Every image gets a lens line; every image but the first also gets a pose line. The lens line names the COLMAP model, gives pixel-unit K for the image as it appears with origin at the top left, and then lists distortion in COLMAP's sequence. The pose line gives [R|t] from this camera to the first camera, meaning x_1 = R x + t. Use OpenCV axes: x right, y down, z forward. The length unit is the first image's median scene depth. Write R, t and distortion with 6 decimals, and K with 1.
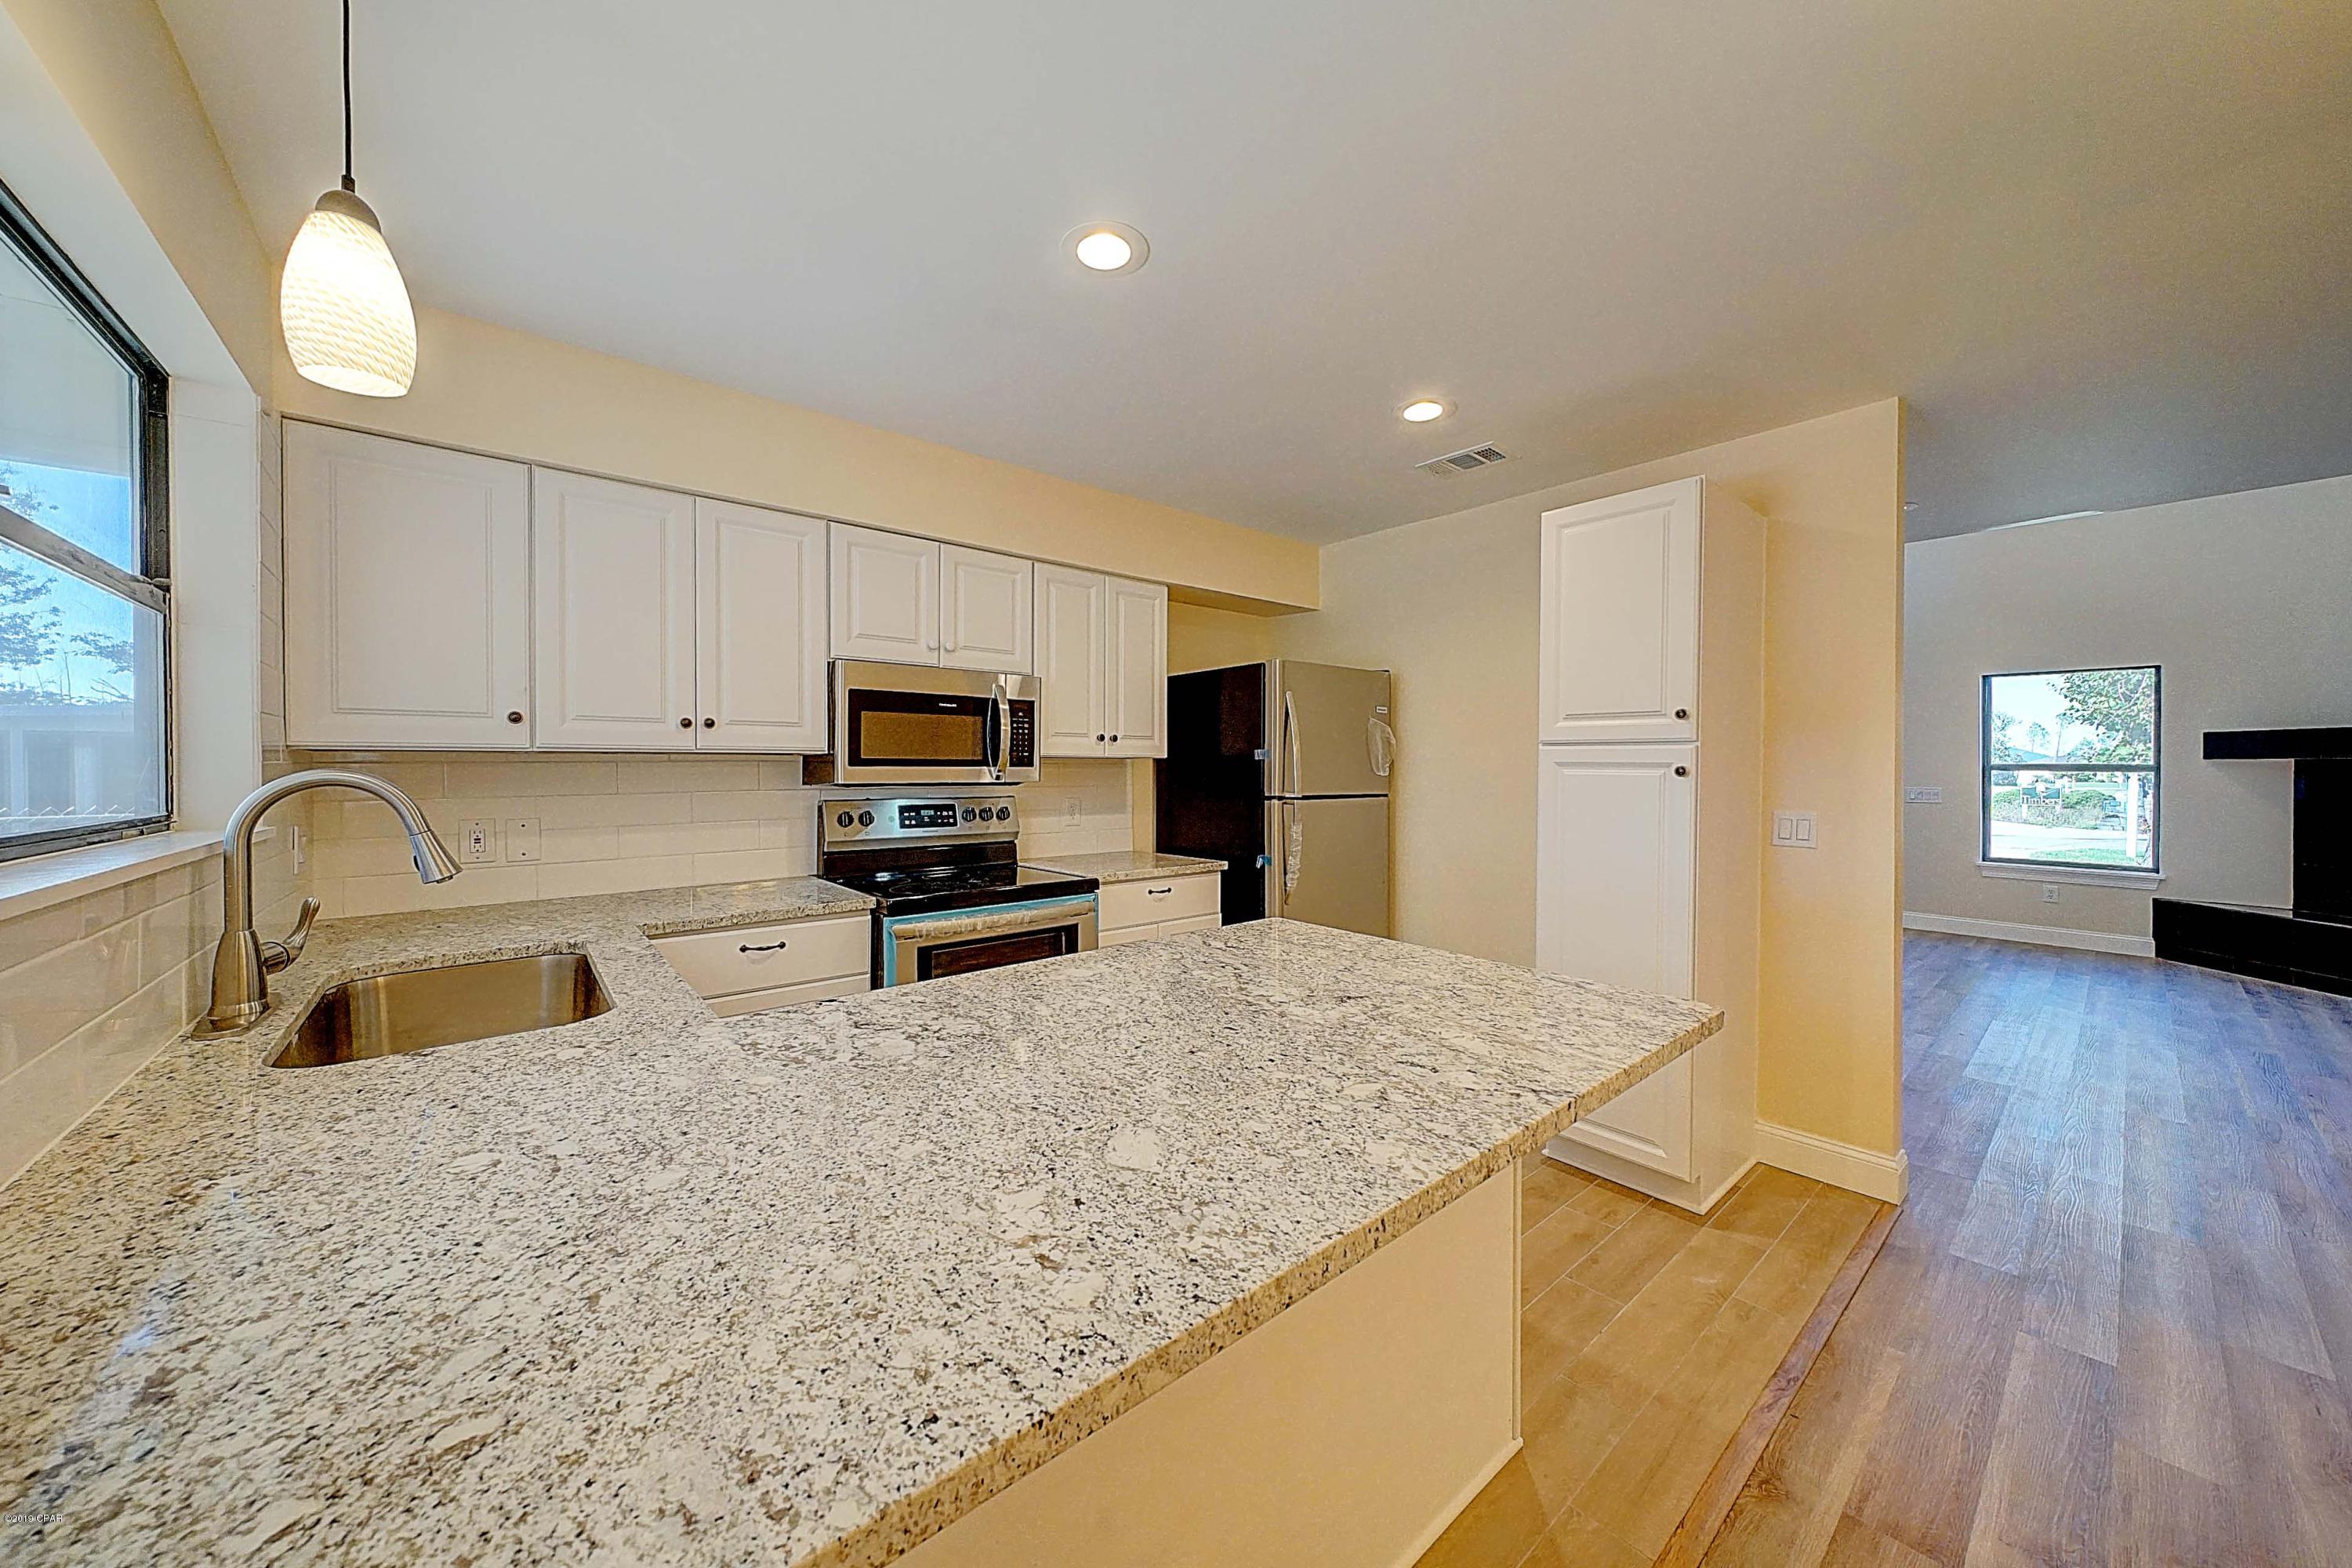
lens RADIAL K [[808.8, 0, 1154.7], [0, 808.8, 772.9], [0, 0, 1]] dist [0.001098, -0.000194]
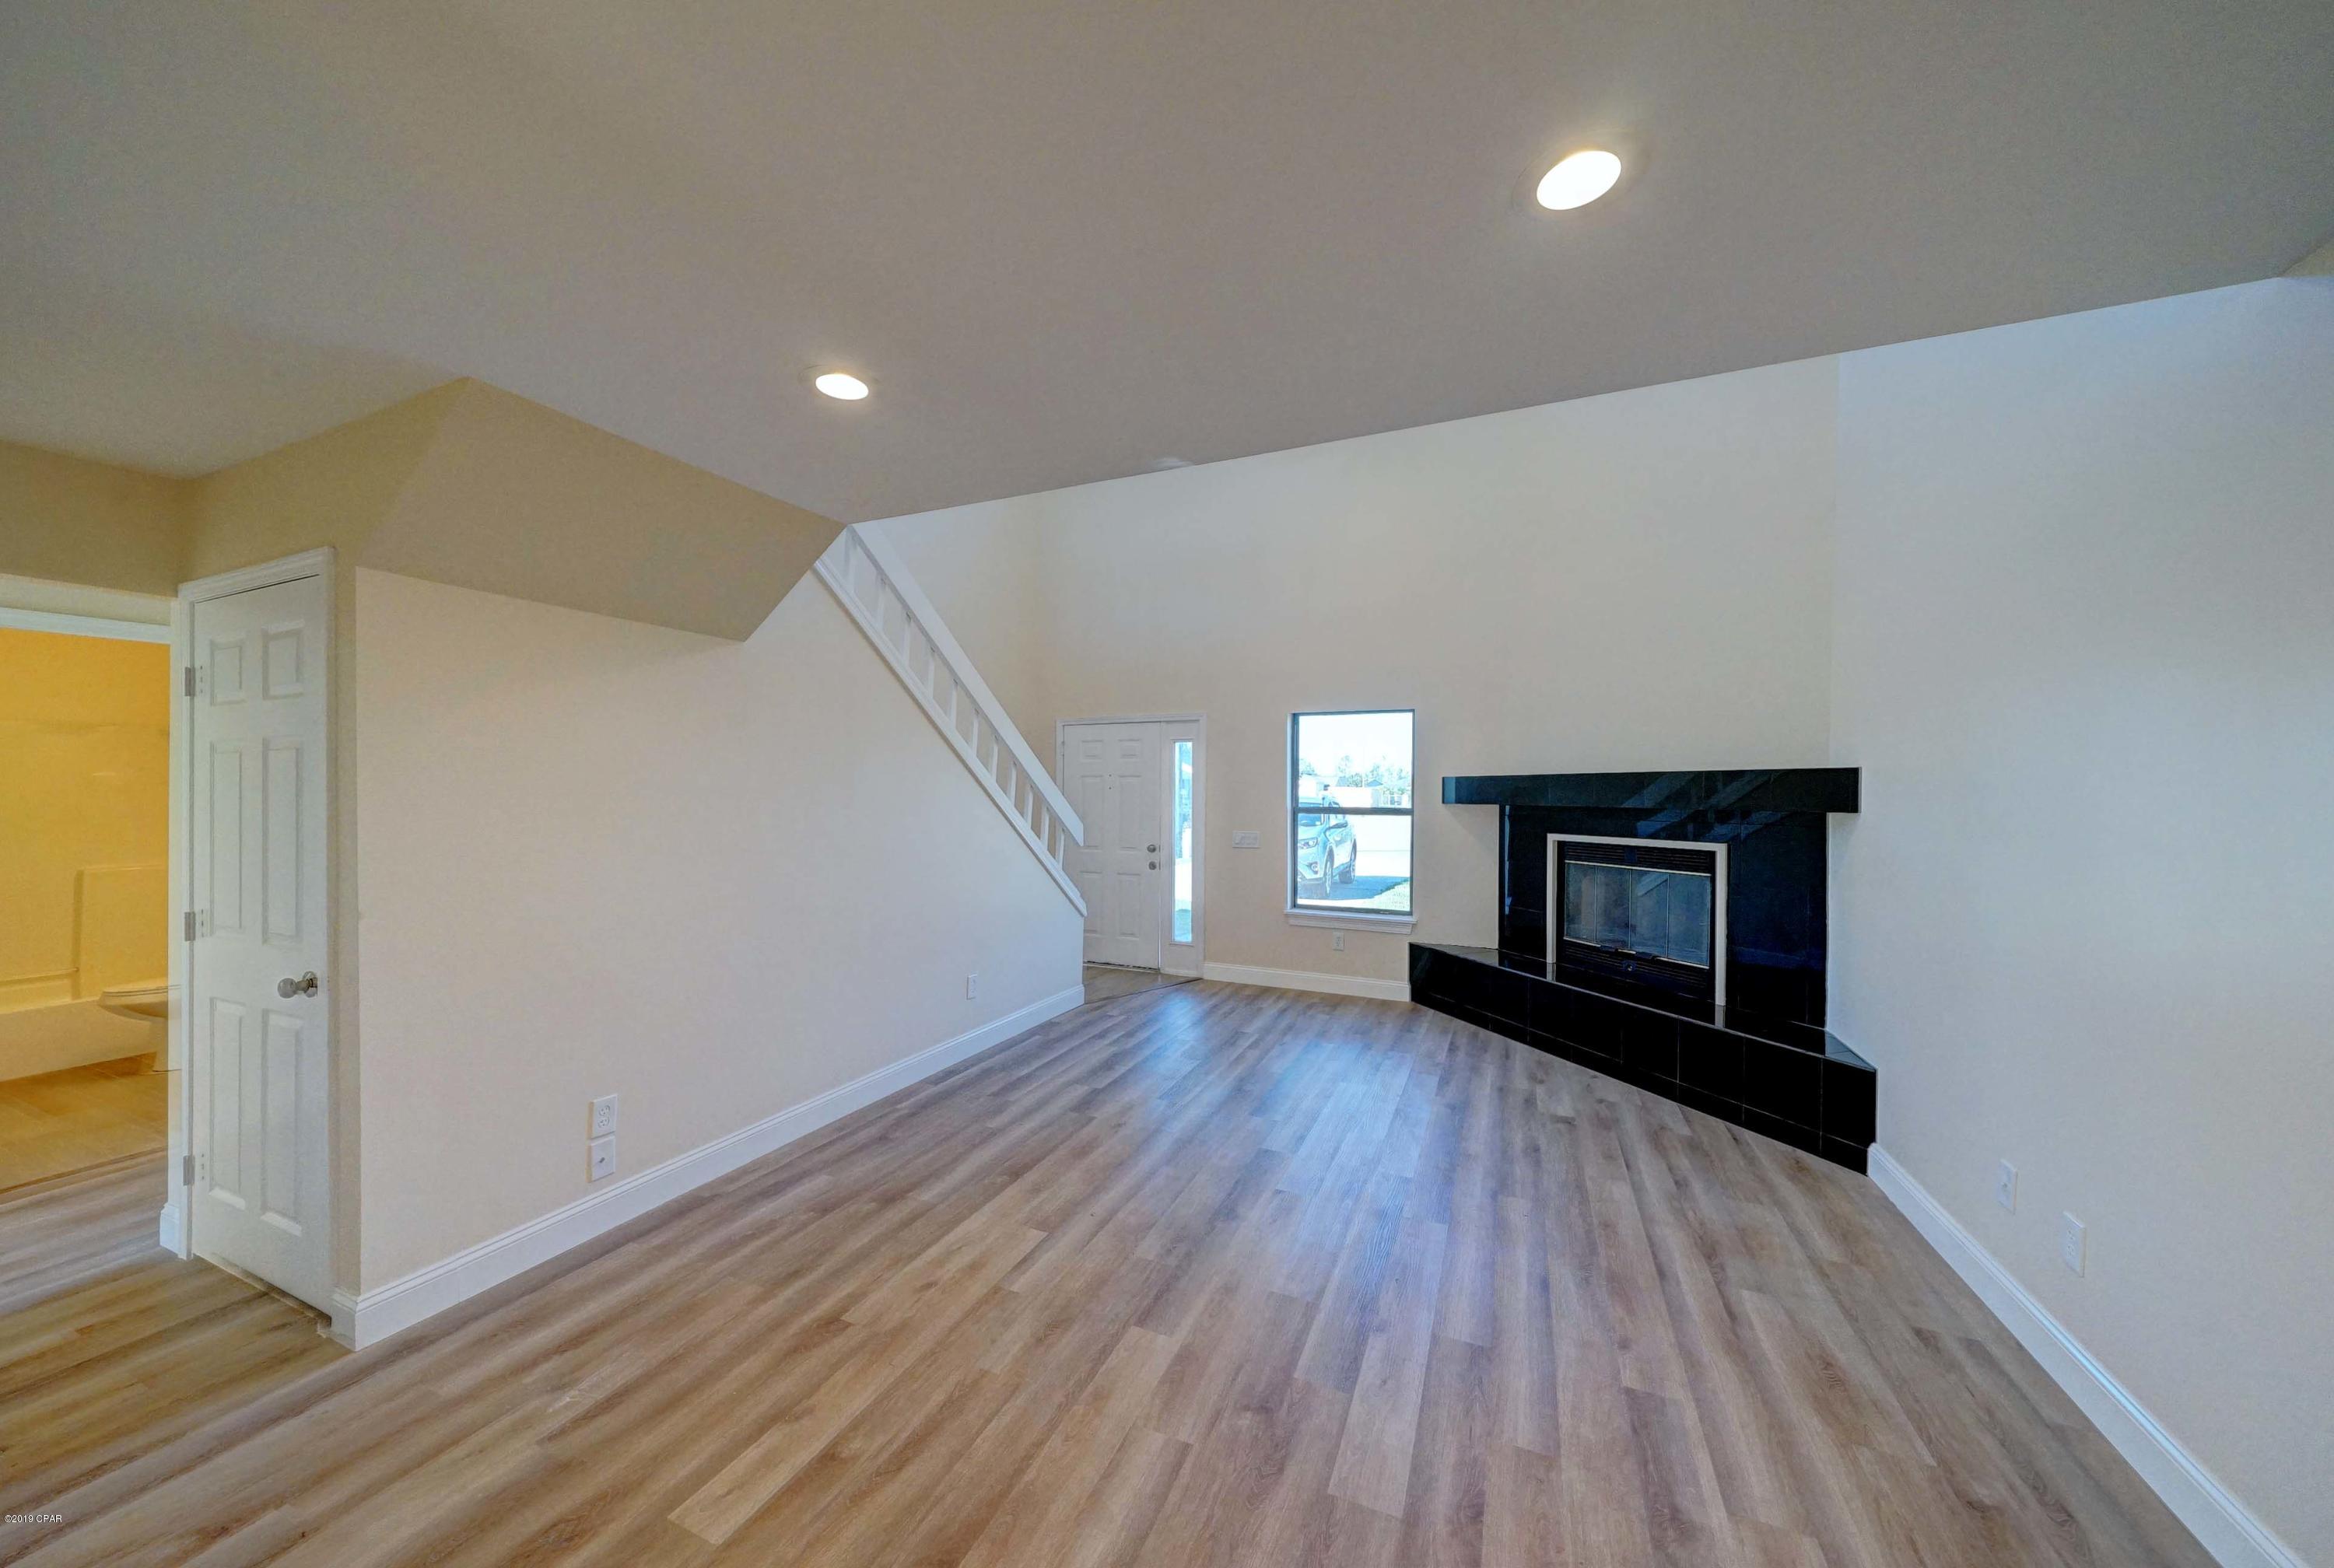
lens RADIAL K [[798.1, 0, 1164.1], [0, 798.1, 793.8], [0, 0, 1]] dist [0.000114, 0.000012]
pose [[0.890145, -0.000386, 0.455676, 1.191763], [0.001262, 0.999998, -0.001619, -0.062434], [-0.455675, 0.002016, 0.890144, 0.602730]]
